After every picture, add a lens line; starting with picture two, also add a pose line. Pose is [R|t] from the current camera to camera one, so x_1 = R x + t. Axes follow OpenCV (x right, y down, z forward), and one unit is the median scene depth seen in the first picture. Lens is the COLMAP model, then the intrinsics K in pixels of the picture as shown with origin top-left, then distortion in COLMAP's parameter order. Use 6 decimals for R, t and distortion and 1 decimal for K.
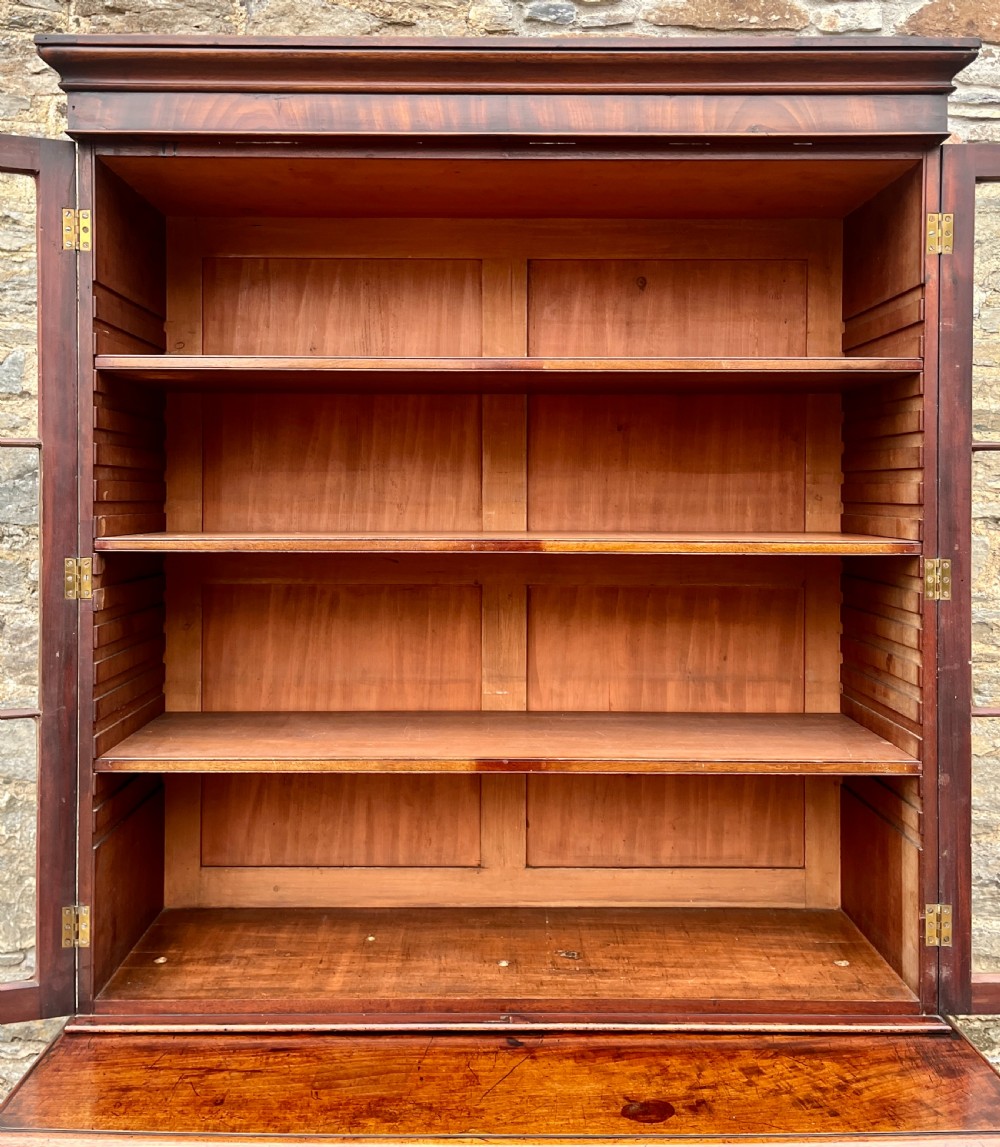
lens RADIAL K [[1040.6, 0, 480.3], [0, 1040.6, 494.2], [0, 0, 1]] dist [0.024822, 0.000000]
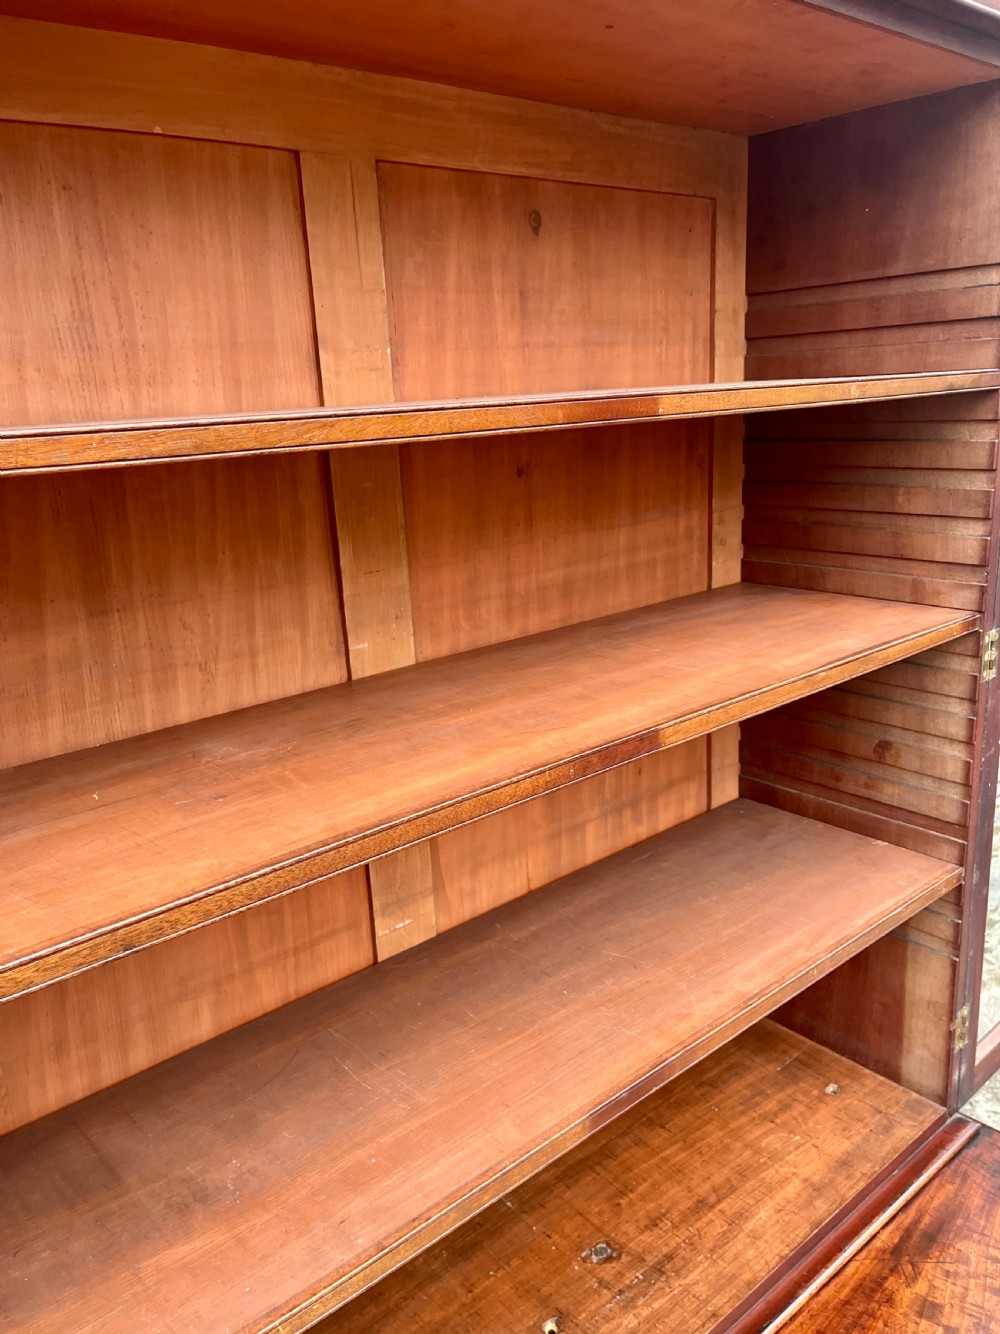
lens RADIAL K [[1028.2, 0, 500.0], [0, 1028.2, 675.8], [0, 0, 1]] dist [0.022693, -0.017256]
pose [[0.761753, -0.214586, 0.611298, -0.277364], [0.055789, 0.961776, 0.268096, -0.112039], [-0.645461, -0.170119, 0.744607, 0.529642]]
